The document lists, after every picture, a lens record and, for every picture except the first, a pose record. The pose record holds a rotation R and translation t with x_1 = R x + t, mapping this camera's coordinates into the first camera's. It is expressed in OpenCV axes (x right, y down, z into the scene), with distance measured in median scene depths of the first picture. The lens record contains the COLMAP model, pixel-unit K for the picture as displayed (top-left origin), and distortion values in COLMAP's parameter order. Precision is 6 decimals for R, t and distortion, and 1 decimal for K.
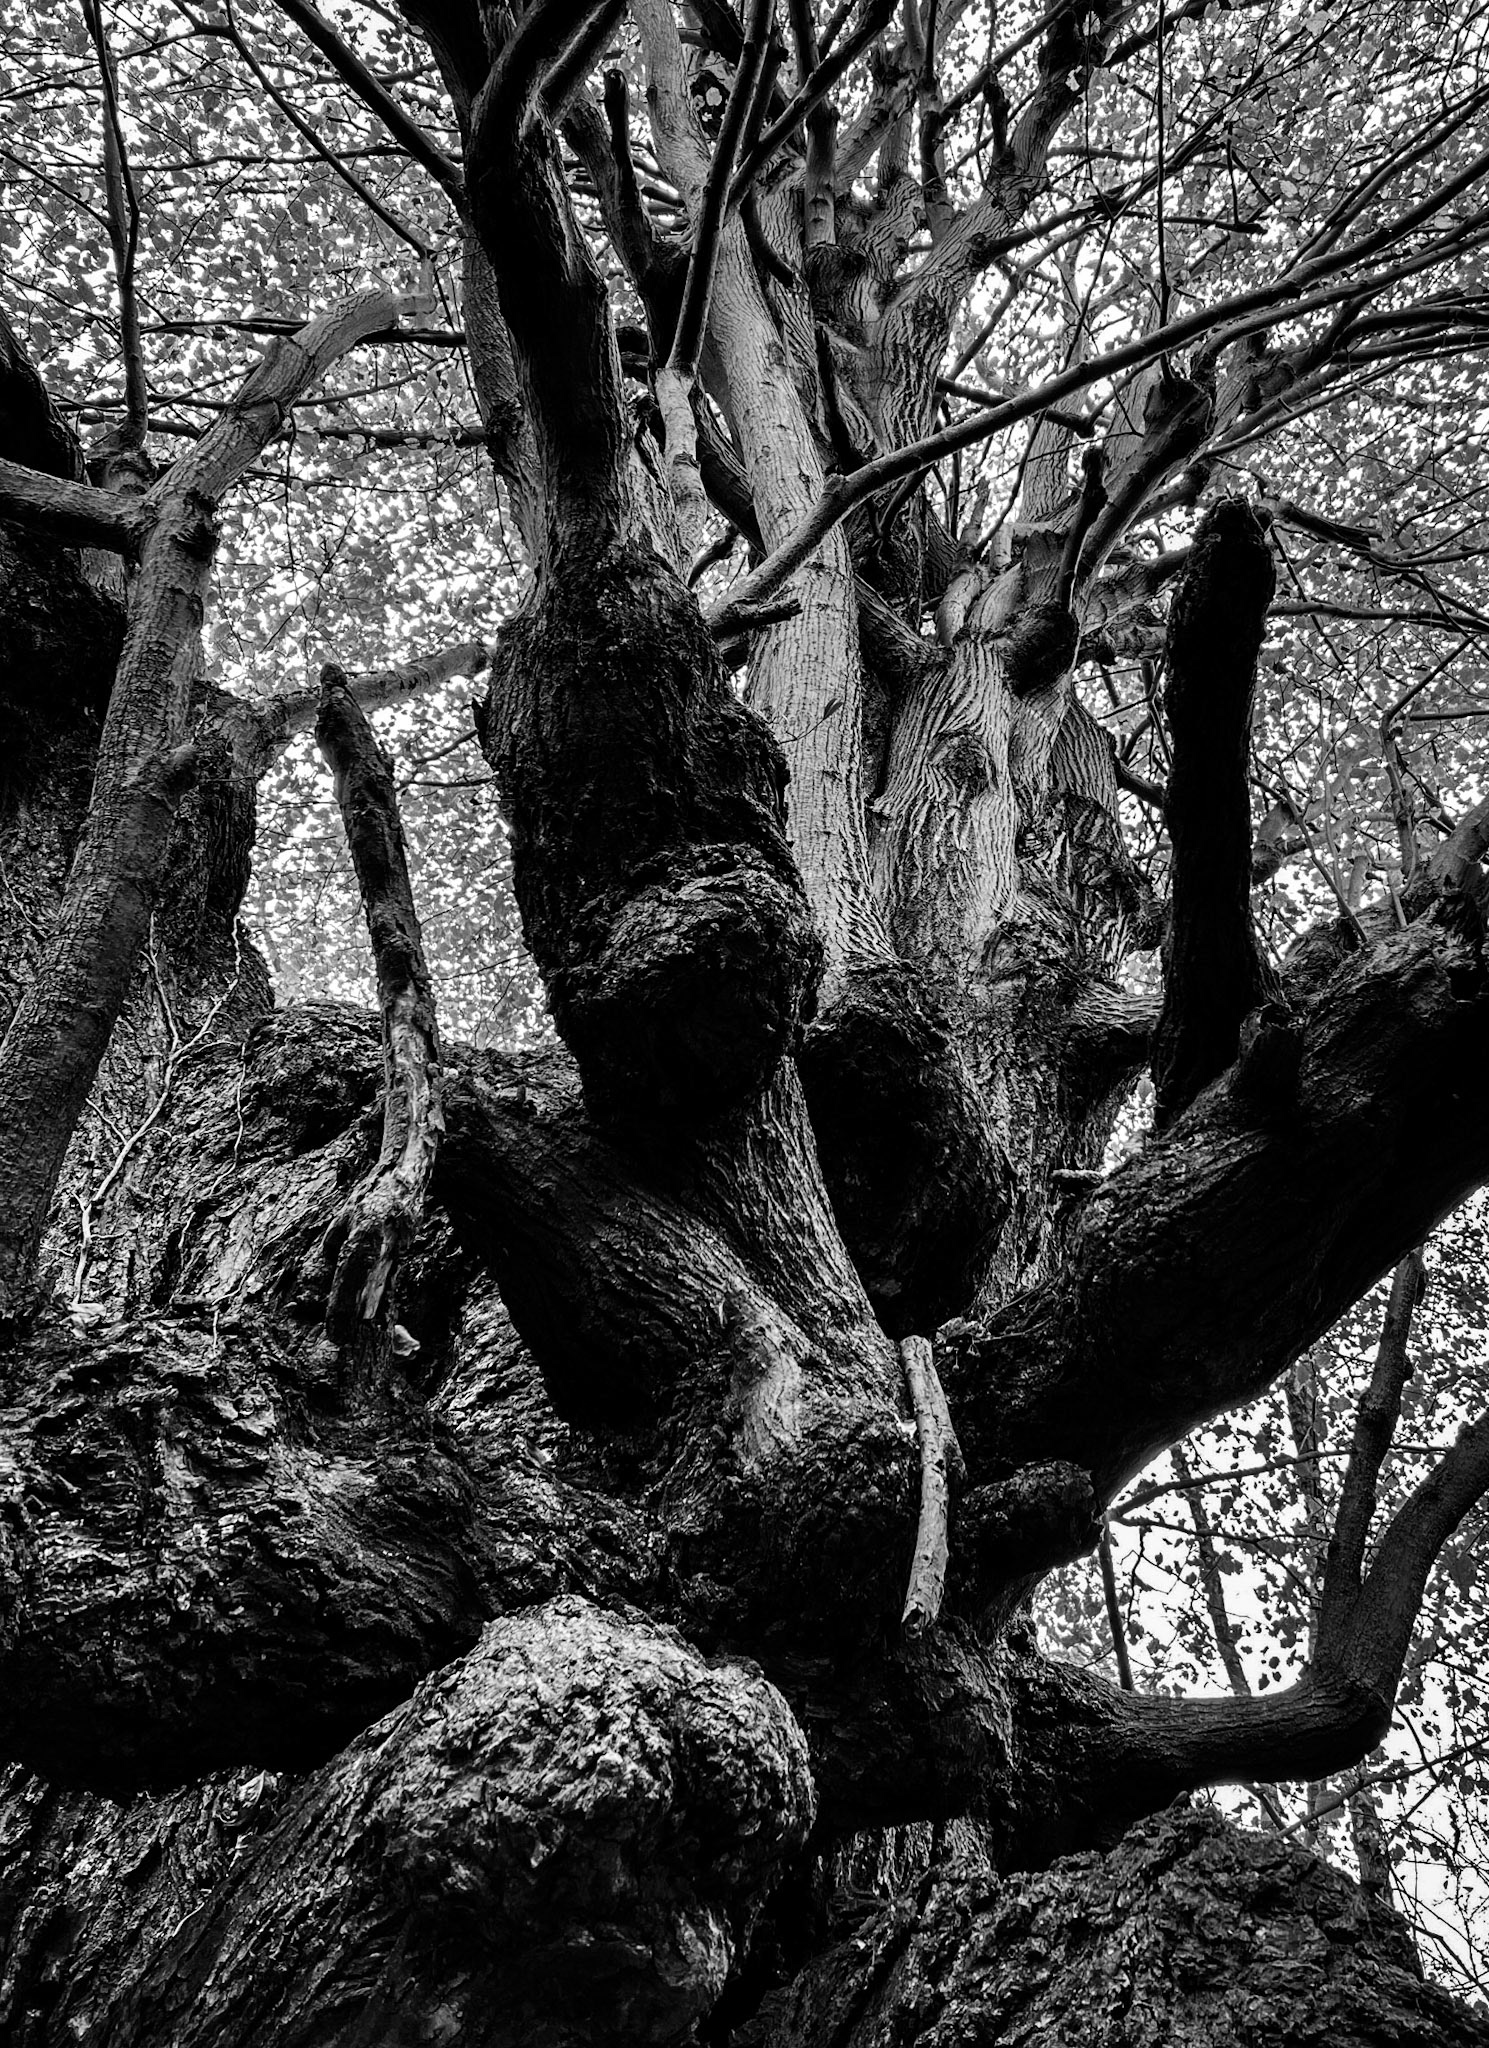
lens RADIAL K [[1723.9, 0, 875.6], [0, 1723.9, 874.0], [0, 0, 1]] dist [0.040120, -0.042202]
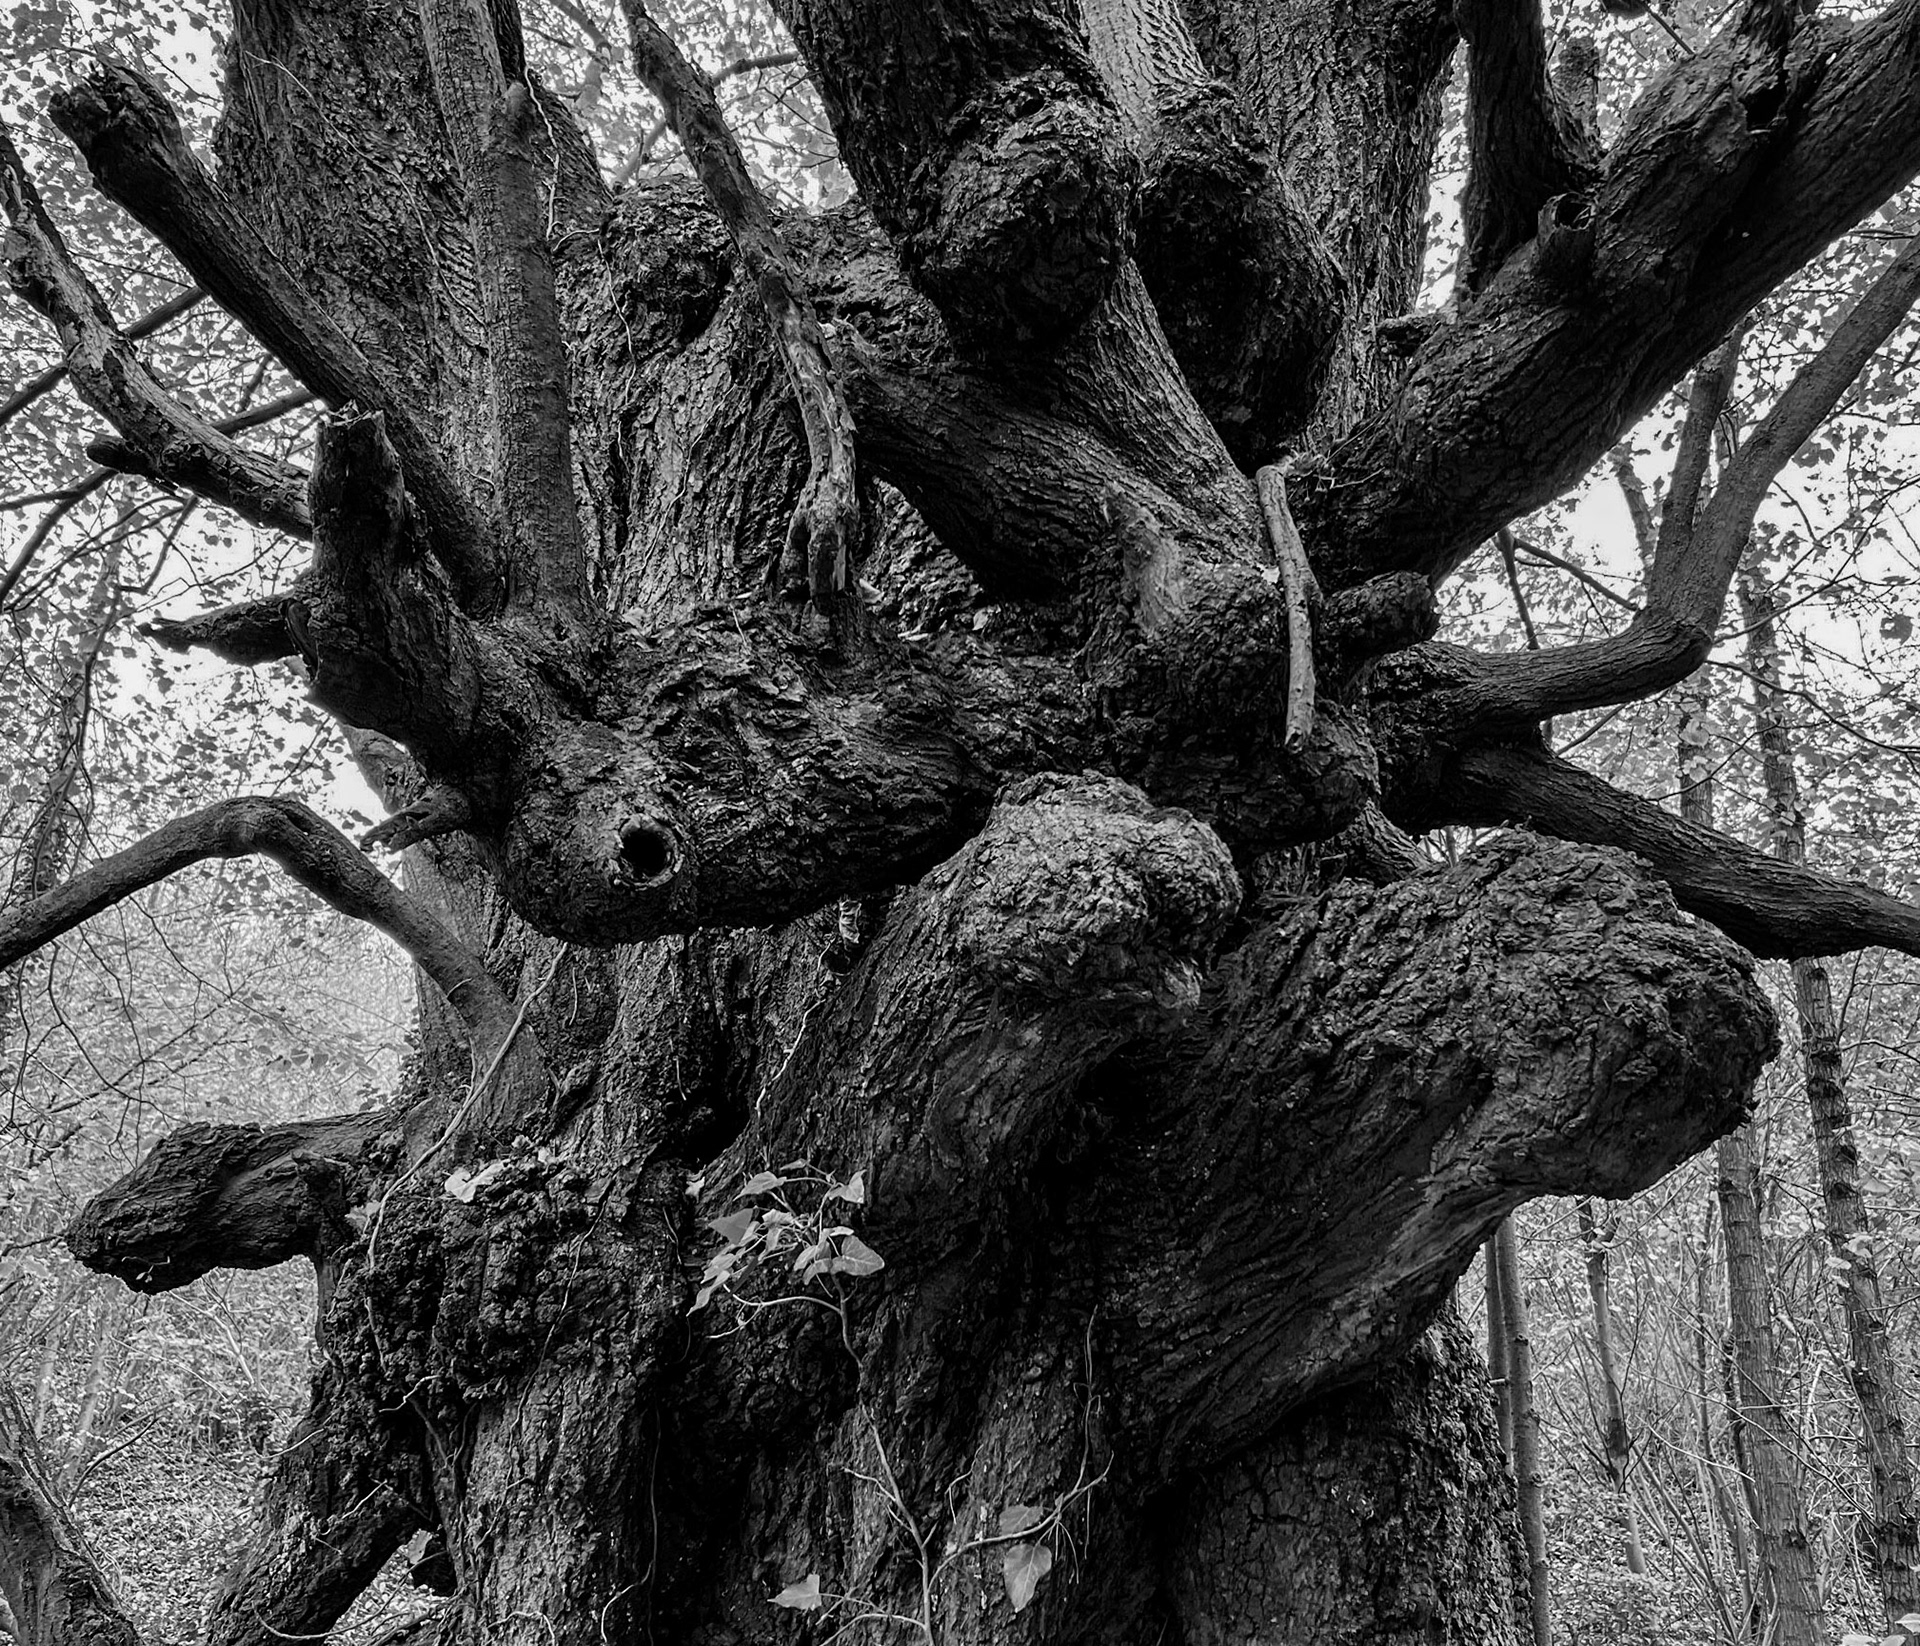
lens RADIAL K [[1836.6, 0, 946.2], [0, 1836.6, 874.5], [0, 0, 1]] dist [0.165769, -0.478833]
pose [[0.971995, -0.132351, -0.194189, 0.022243], [0.221587, 0.791366, 0.569771, -0.339821], [0.078265, -0.596844, 0.798531, -0.217231]]
